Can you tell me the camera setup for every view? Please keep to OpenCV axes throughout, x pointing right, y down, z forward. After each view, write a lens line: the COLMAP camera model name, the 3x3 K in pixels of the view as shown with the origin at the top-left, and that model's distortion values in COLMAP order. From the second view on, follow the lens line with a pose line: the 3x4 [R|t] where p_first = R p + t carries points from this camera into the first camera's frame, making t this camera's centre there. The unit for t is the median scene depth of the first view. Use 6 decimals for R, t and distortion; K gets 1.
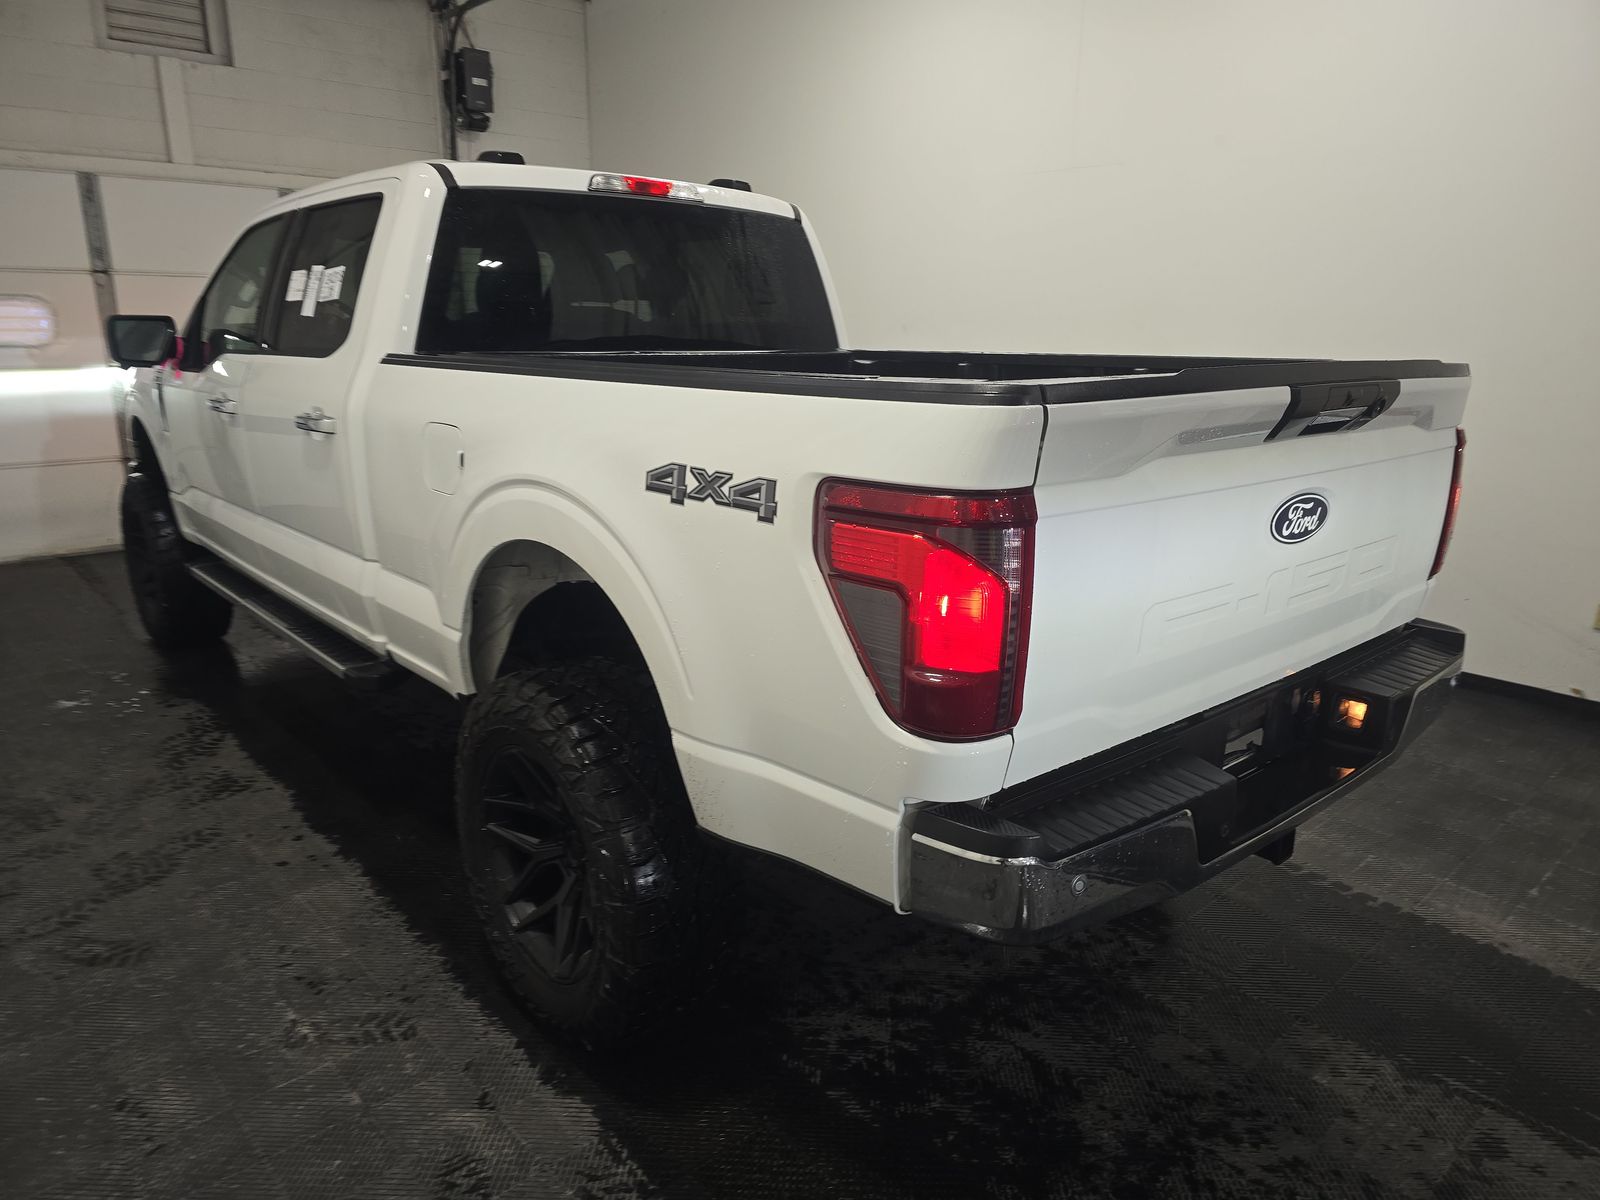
lens RADIAL K [[1059.0, 0, 805.0], [0, 1059.0, 613.4], [0, 0, 1]] dist [0.069470, -0.058208]
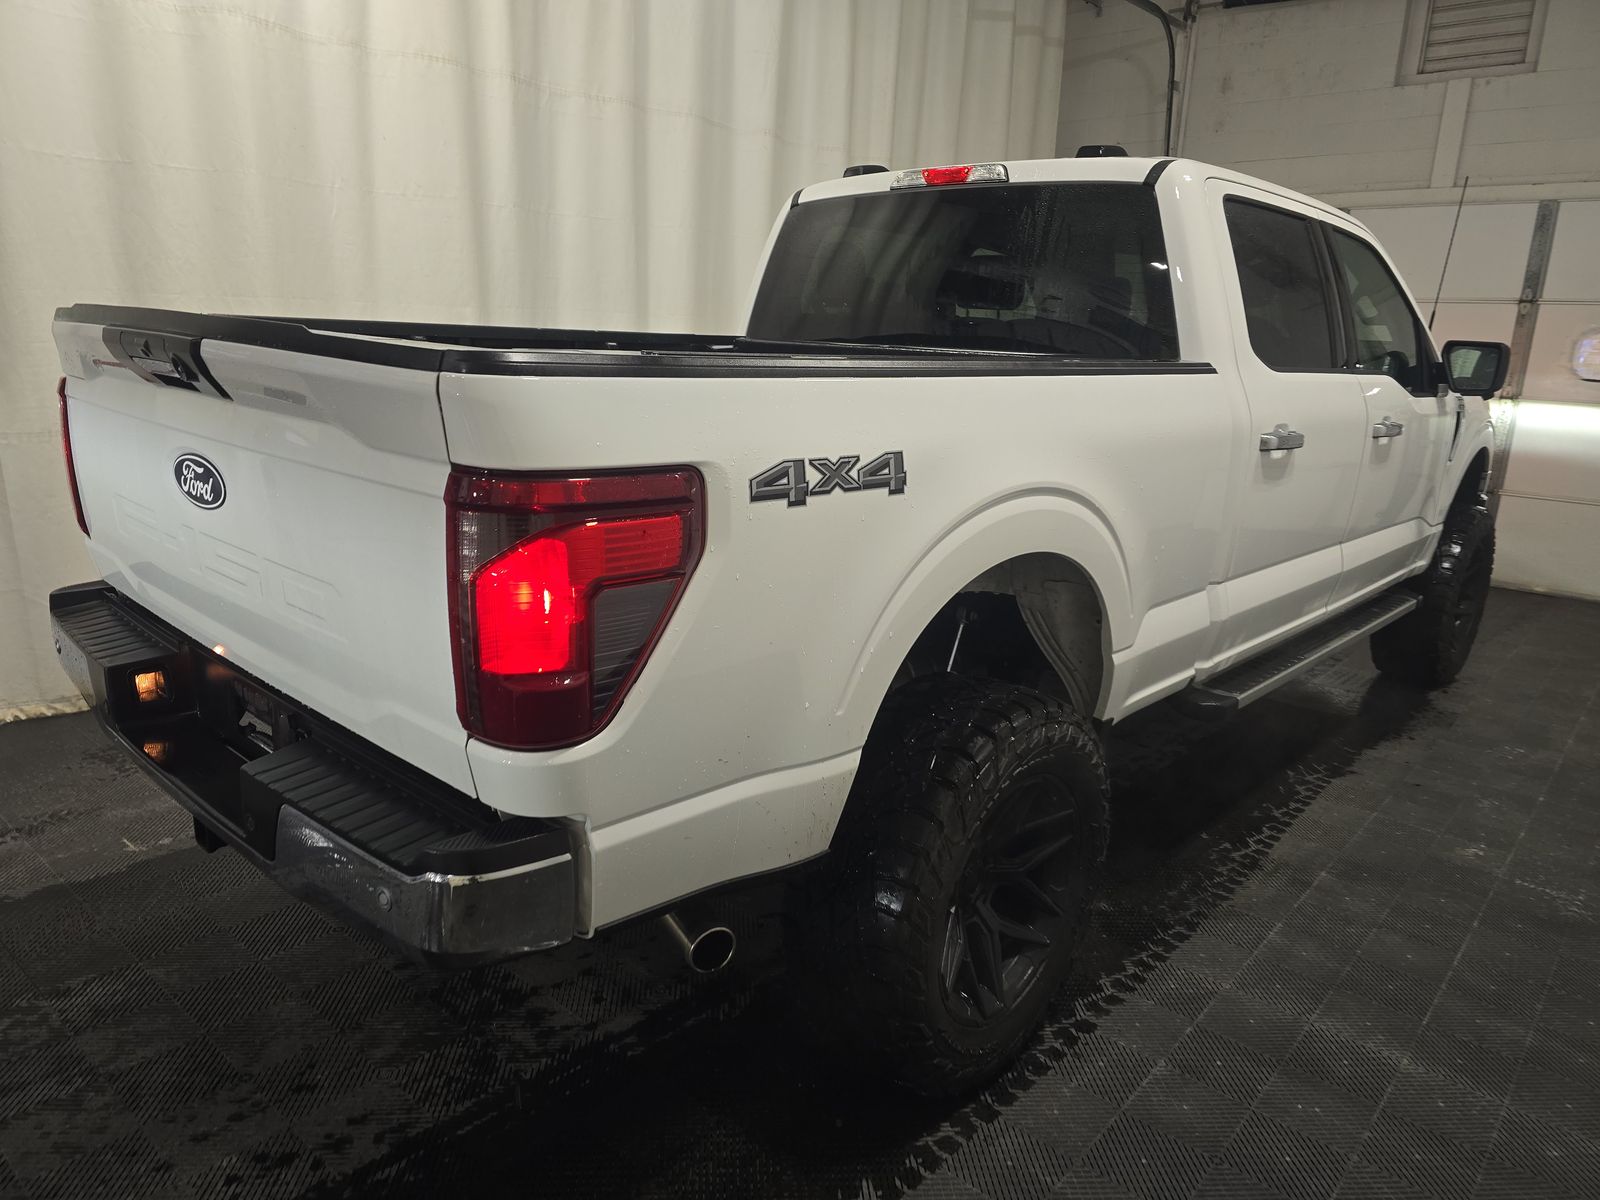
lens RADIAL K [[1059.1, 0, 800.0], [0, 1059.1, 600.0], [0, 0, 1]] dist [0.081358, -0.071418]
pose [[0.115906, 0.245996, -0.962316, 0.782812], [-0.296453, 0.933254, 0.202861, -0.177870], [0.947988, 0.261769, 0.181096, 0.717022]]
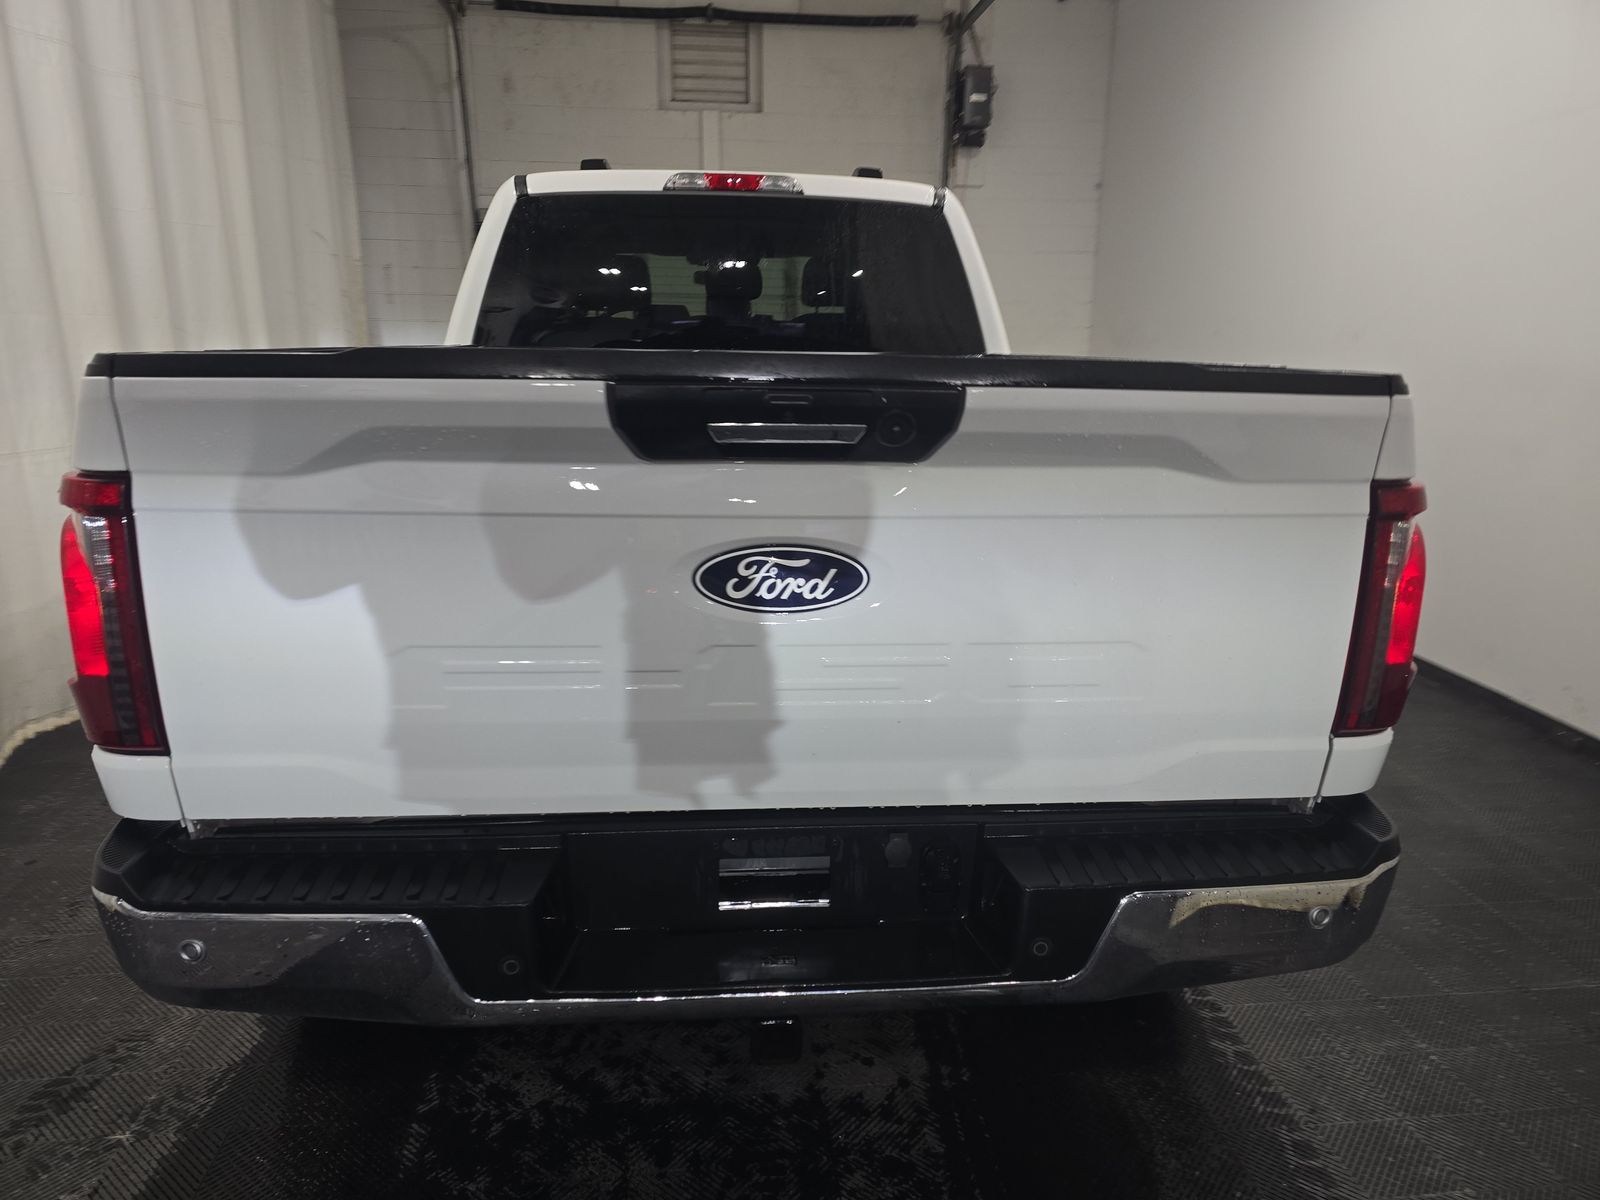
lens RADIAL K [[1059.0, 0, 805.0], [0, 1059.0, 613.4], [0, 0, 1]] dist [0.069470, -0.058208]
pose [[0.805906, 0.152009, -0.572197, 0.485546], [-0.162027, 0.986208, 0.033789, -0.051376], [0.569441, 0.065481, 0.819420, 0.248264]]
